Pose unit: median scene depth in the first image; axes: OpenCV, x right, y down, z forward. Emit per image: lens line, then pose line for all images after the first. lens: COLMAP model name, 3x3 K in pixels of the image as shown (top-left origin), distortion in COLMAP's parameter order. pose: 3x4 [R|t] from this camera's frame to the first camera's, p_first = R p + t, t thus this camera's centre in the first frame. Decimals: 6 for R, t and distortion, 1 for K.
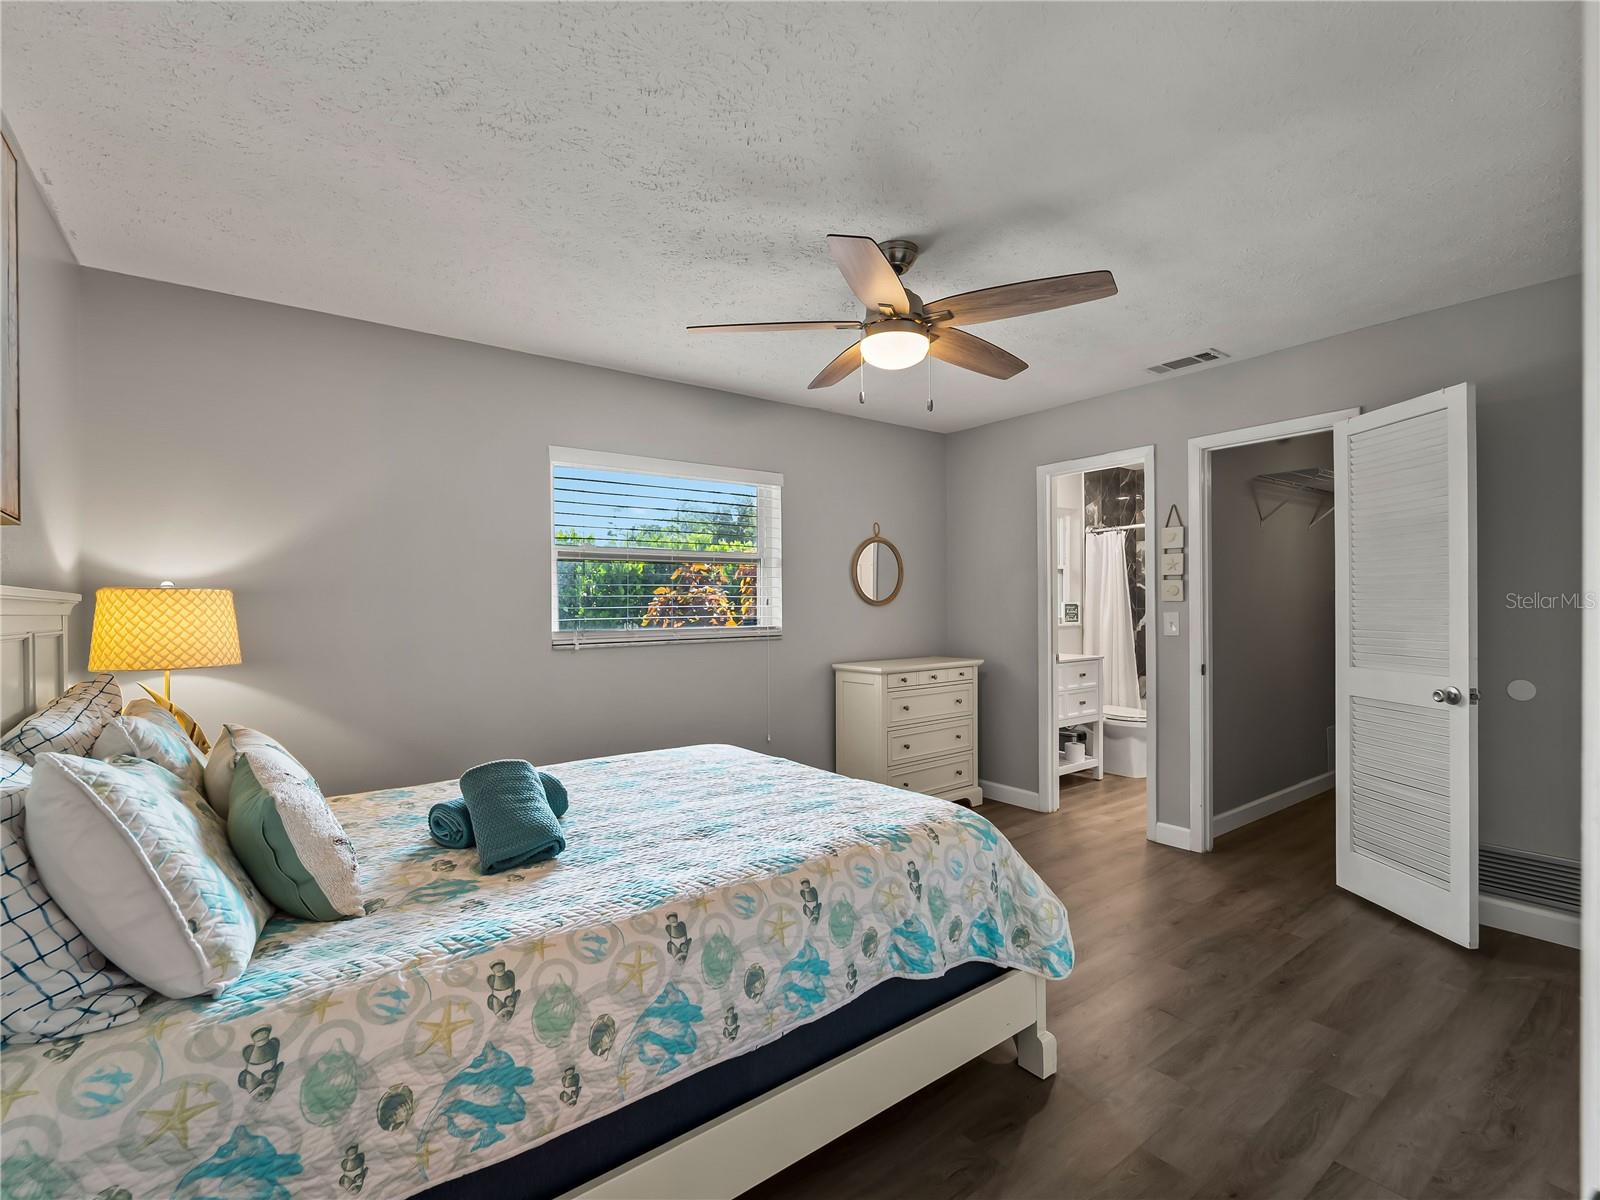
lens RADIAL K [[728.3, 0, 804.1], [0, 728.3, 605.9], [0, 0, 1]] dist [0.001078, -0.001972]
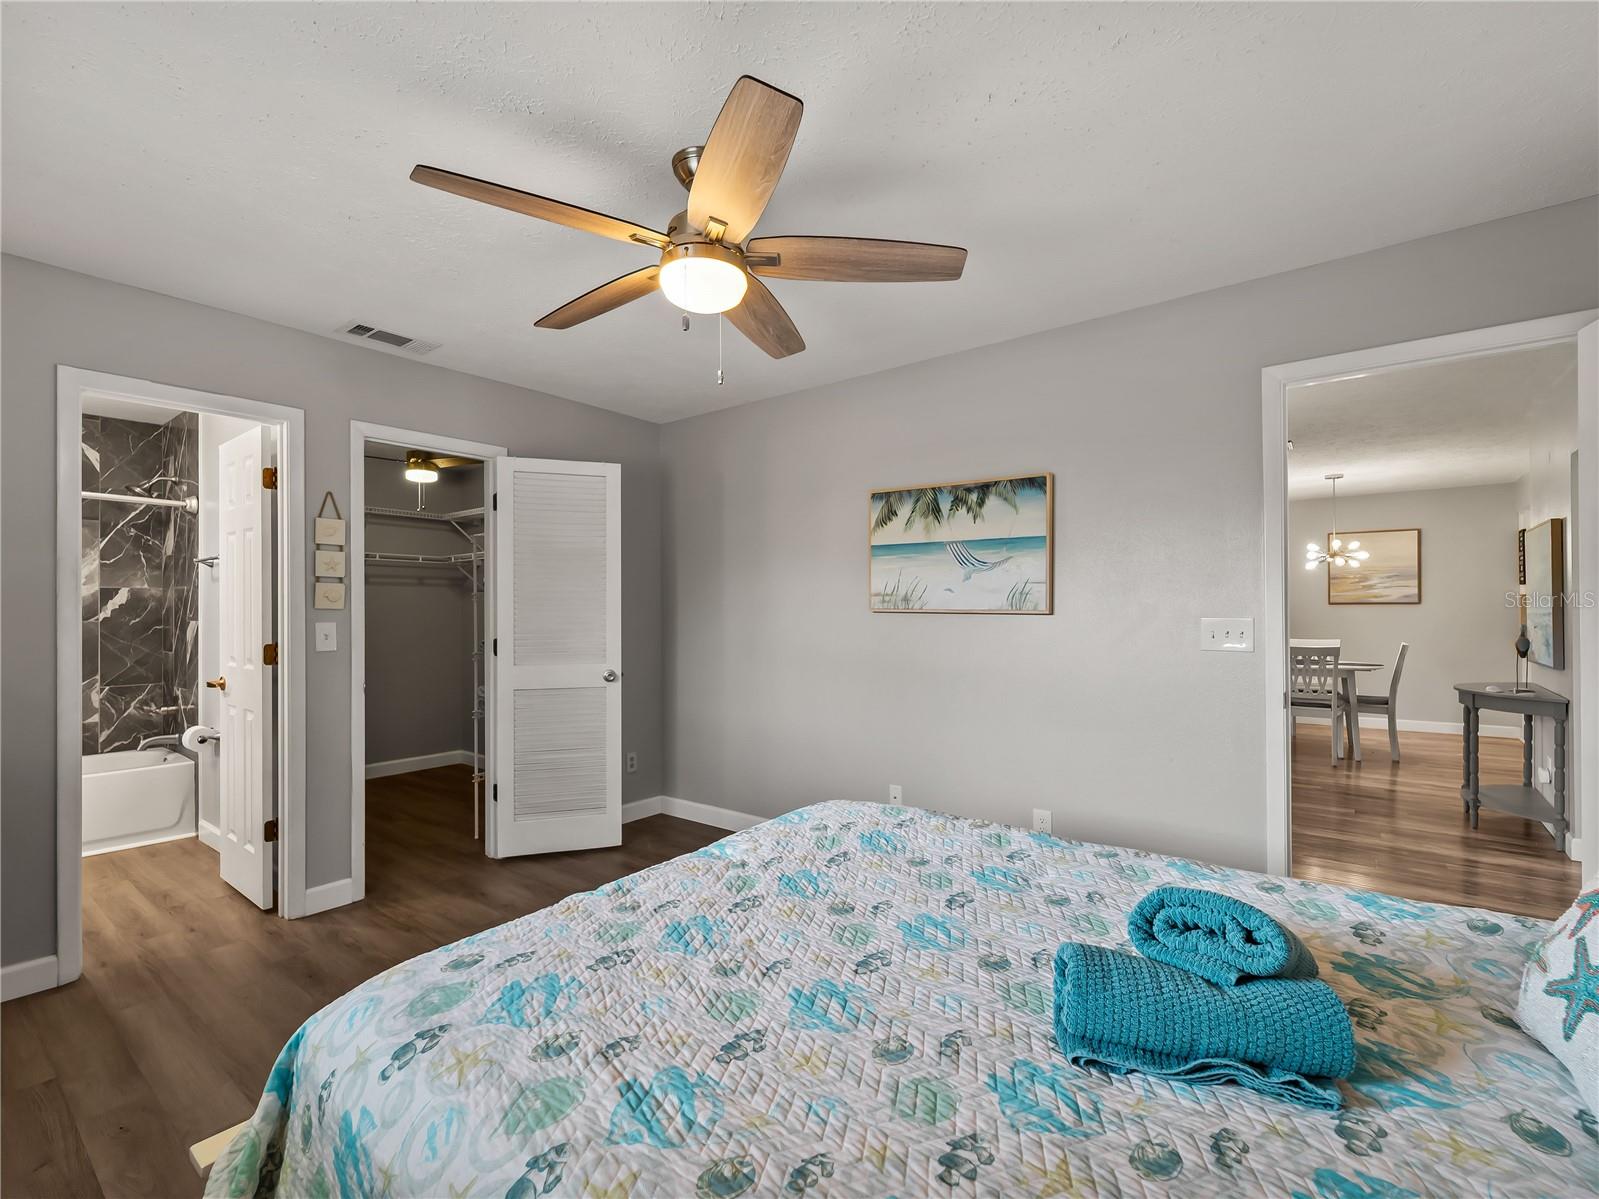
lens RADIAL K [[727.9, 0, 798.1], [0, 727.9, 605.7], [0, 0, 1]] dist [0.001078, -0.001972]
pose [[-0.258563, 0.017509, 0.965836, -0.448721], [0.006519, 0.999845, -0.016380, 0.007345], [-0.965972, 0.002061, -0.258637, 0.747656]]
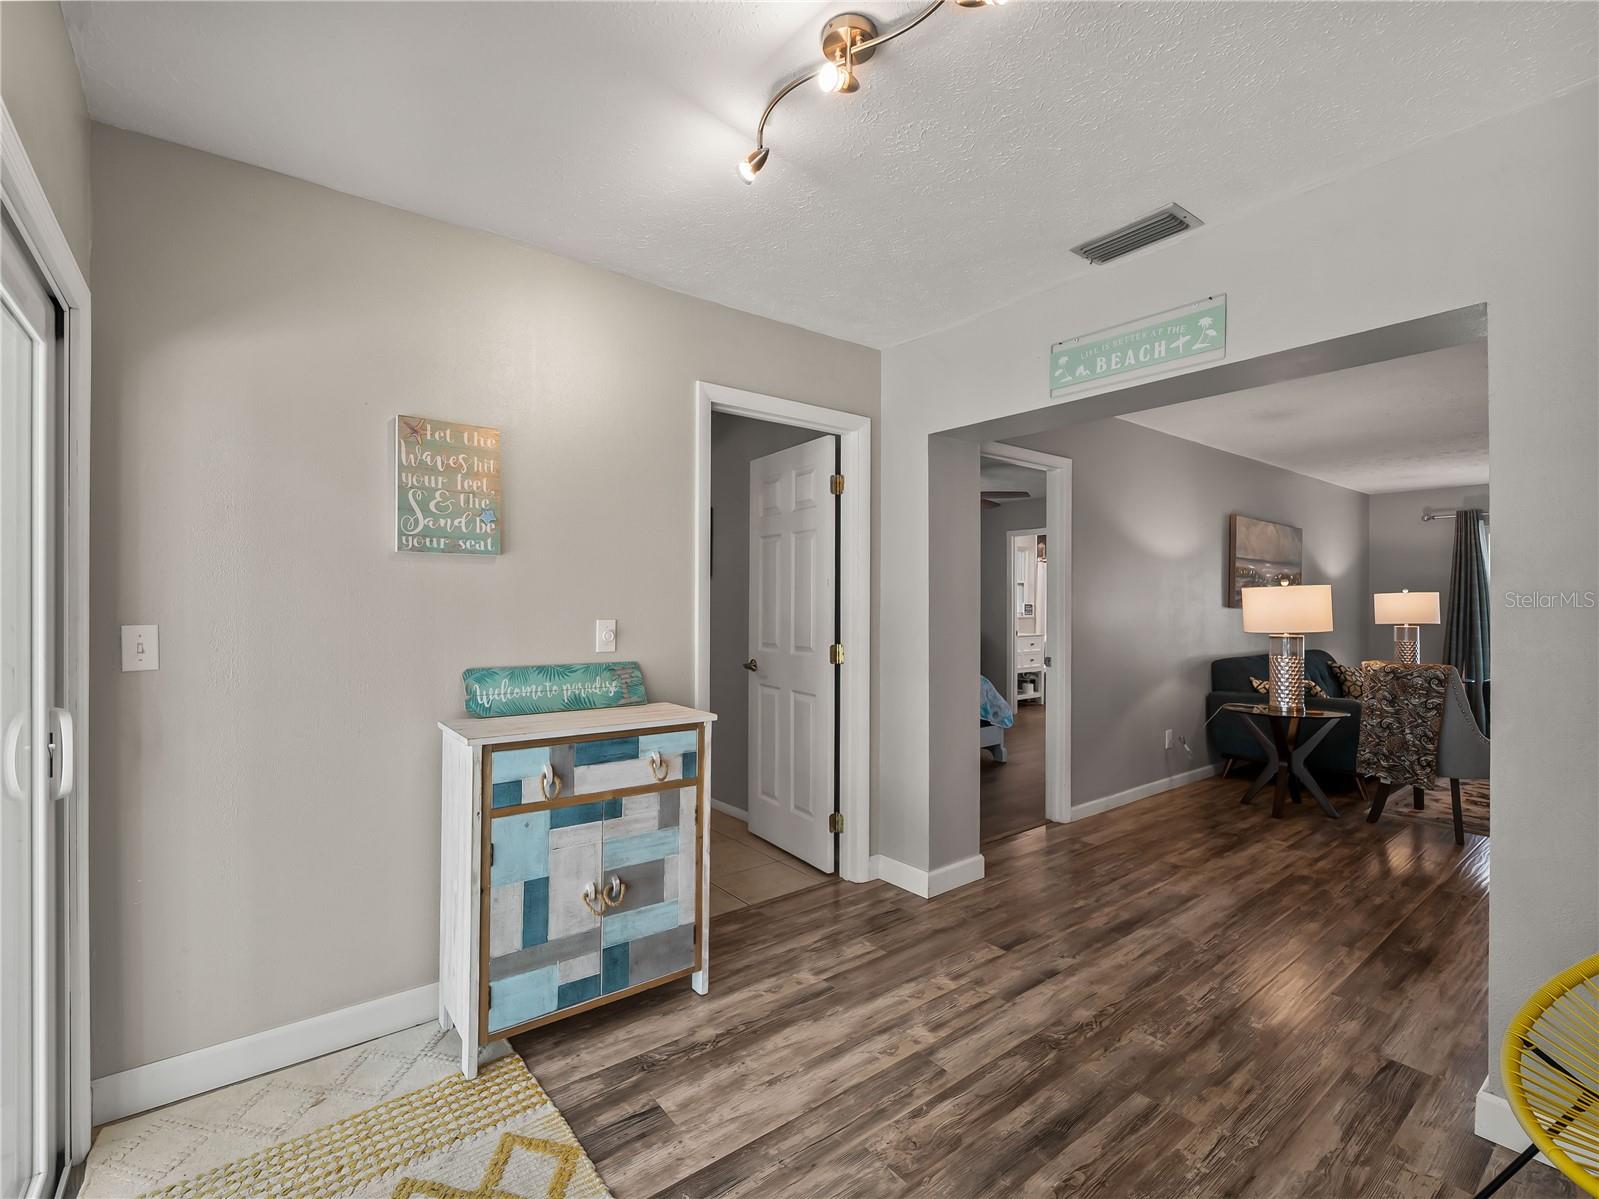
lens RADIAL K [[727.9, 0, 806.5], [0, 727.9, 606.6], [0, 0, 1]] dist [0.001078, -0.001972]
pose [[0.999558, 0.006397, 0.029042, -0.290036], [-0.006534, 0.999968, 0.004606, -0.003077], [-0.029012, -0.004794, 0.999568, -1.002722]]
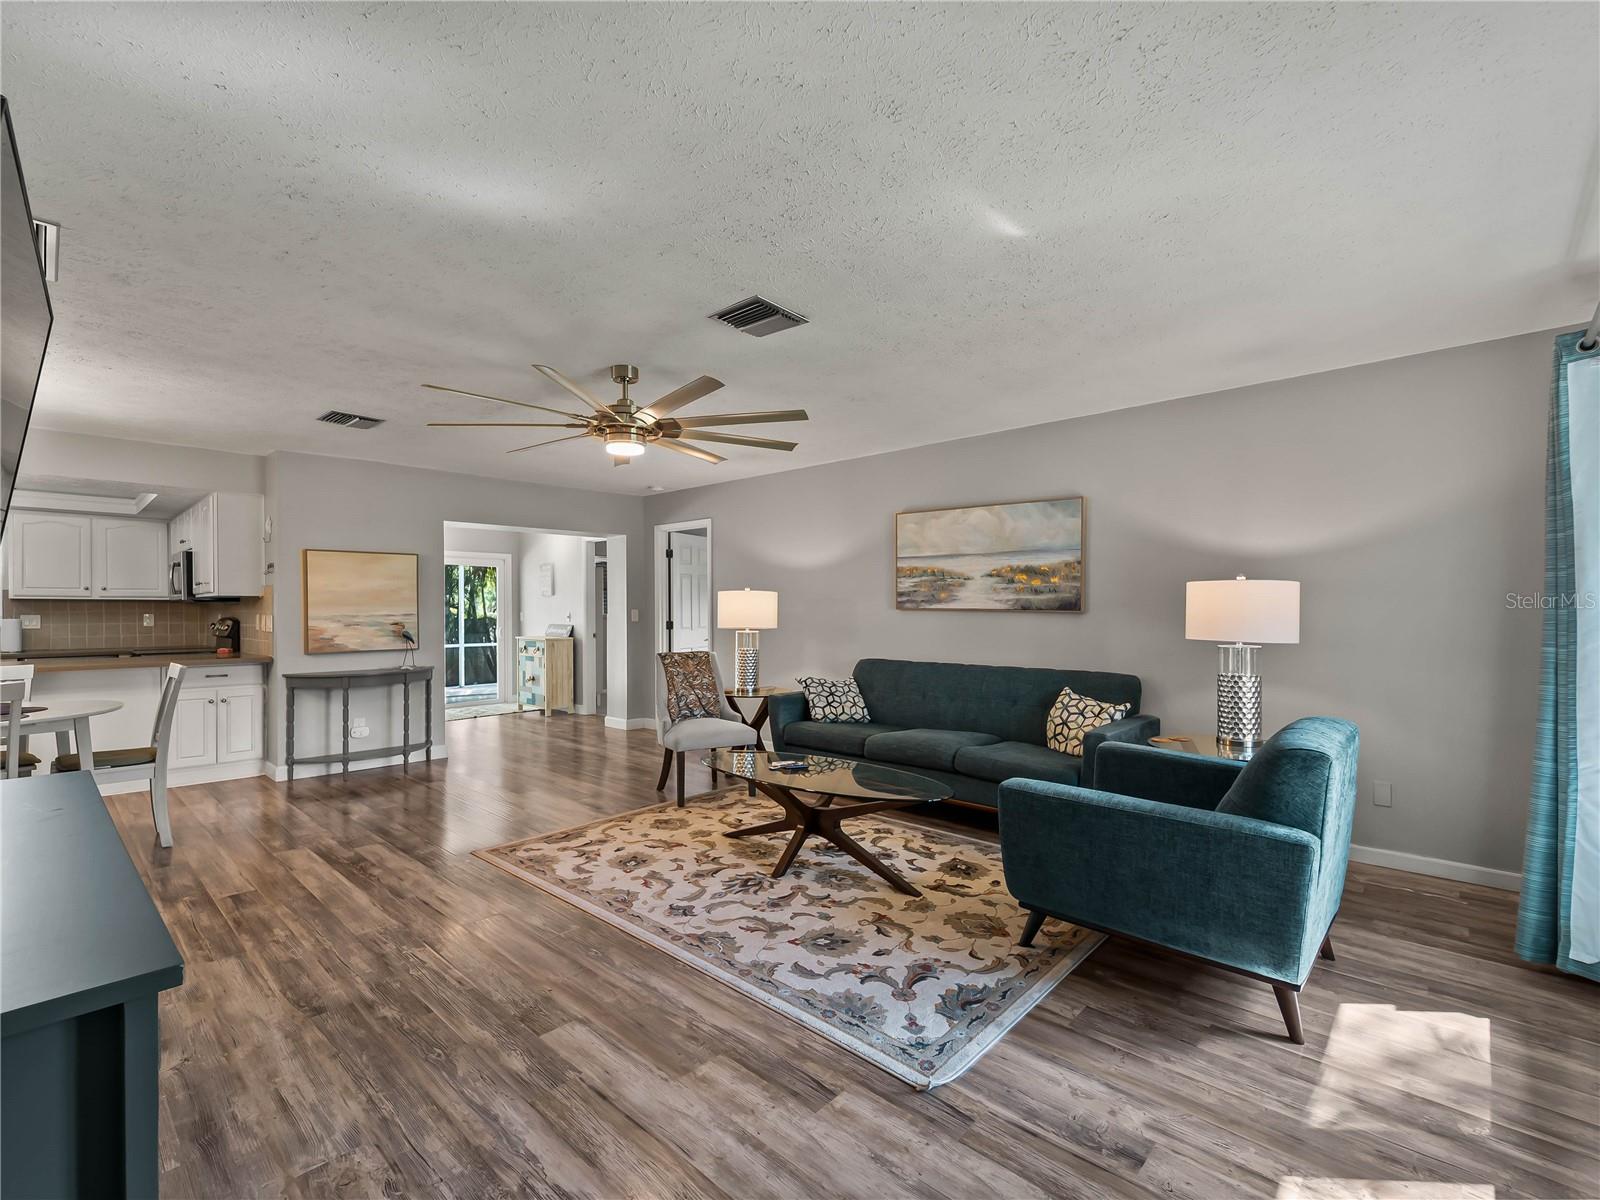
lens RADIAL K [[728.3, 0, 796.4], [0, 728.3, 608.3], [0, 0, 1]] dist [0.001078, -0.001972]
pose [[0.170666, 0.006483, -0.985308, 1.988287], [0.004412, 0.999963, 0.007344, -0.012929], [0.985319, -0.005601, 0.170631, -0.000829]]
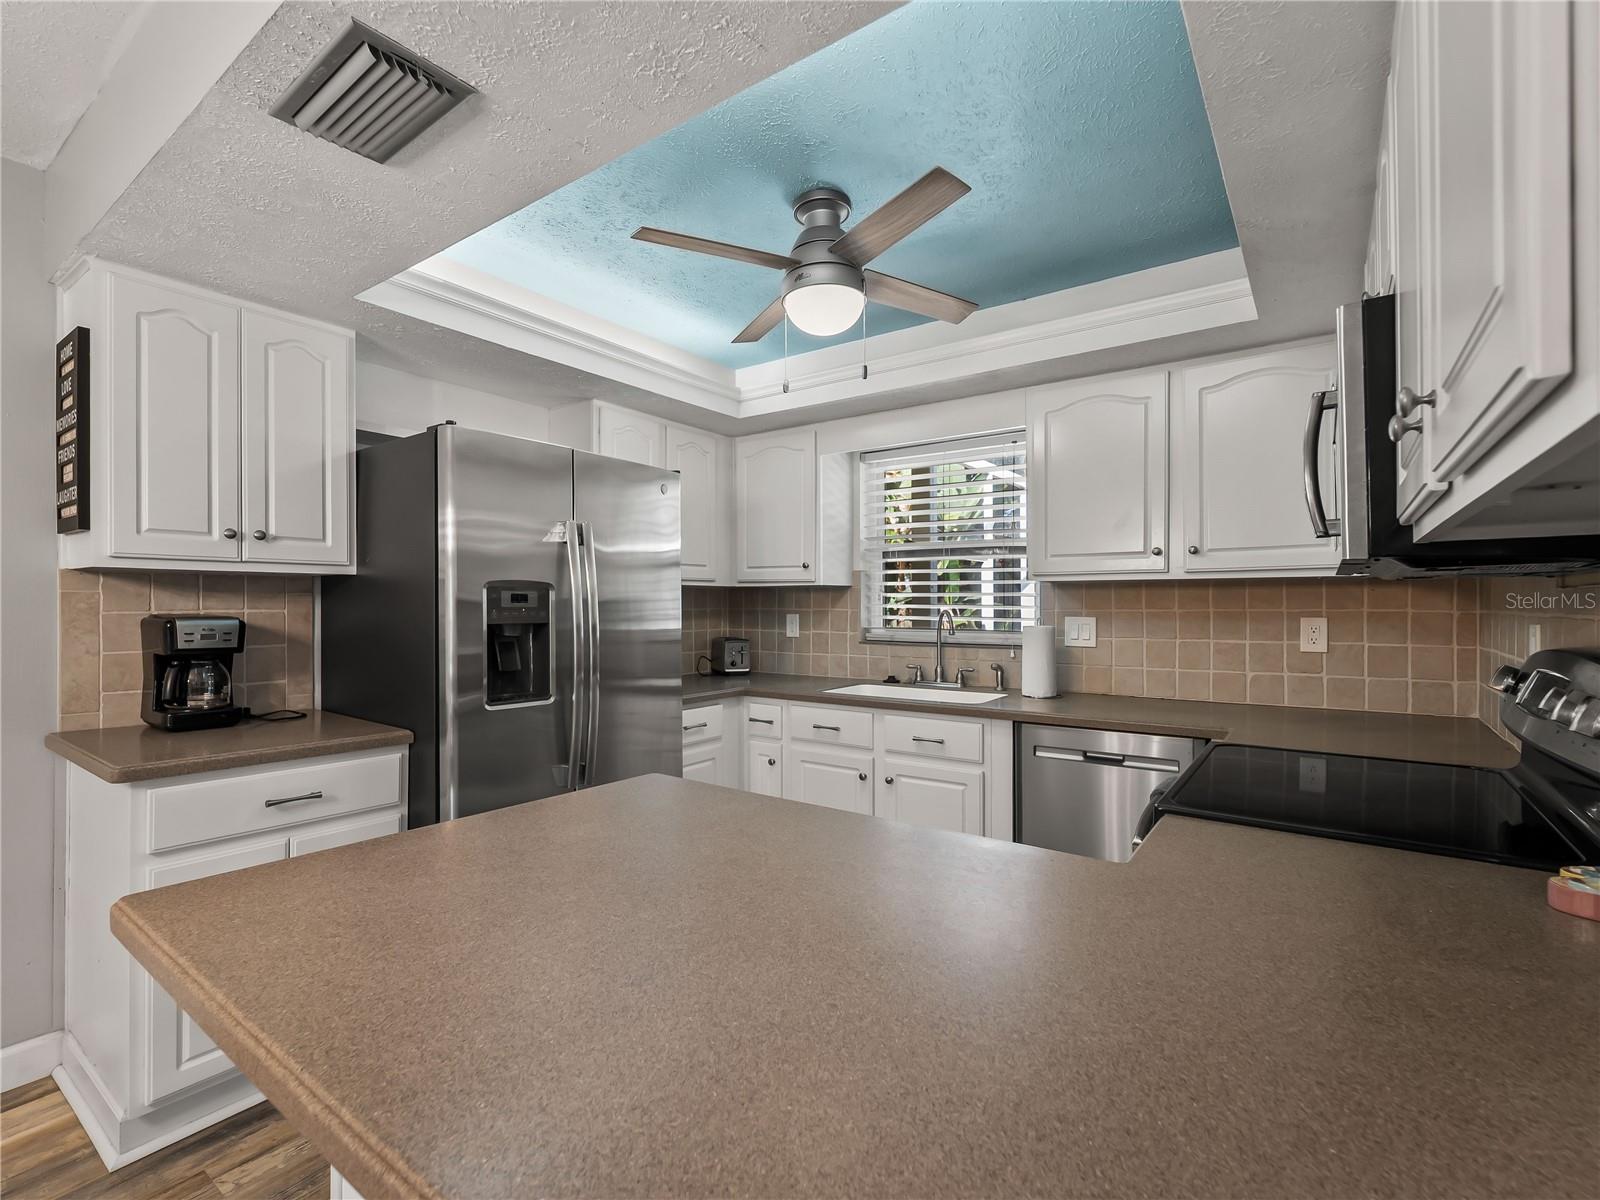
lens RADIAL K [[728.3, 0, 797.6], [0, 728.3, 606.8], [0, 0, 1]] dist [0.001078, -0.001972]
pose [[-0.952610, 0.009084, -0.304058, 0.507699], [0.008918, 0.999958, 0.001936, -0.008361], [0.304063, -0.000867, -0.952652, -0.830451]]
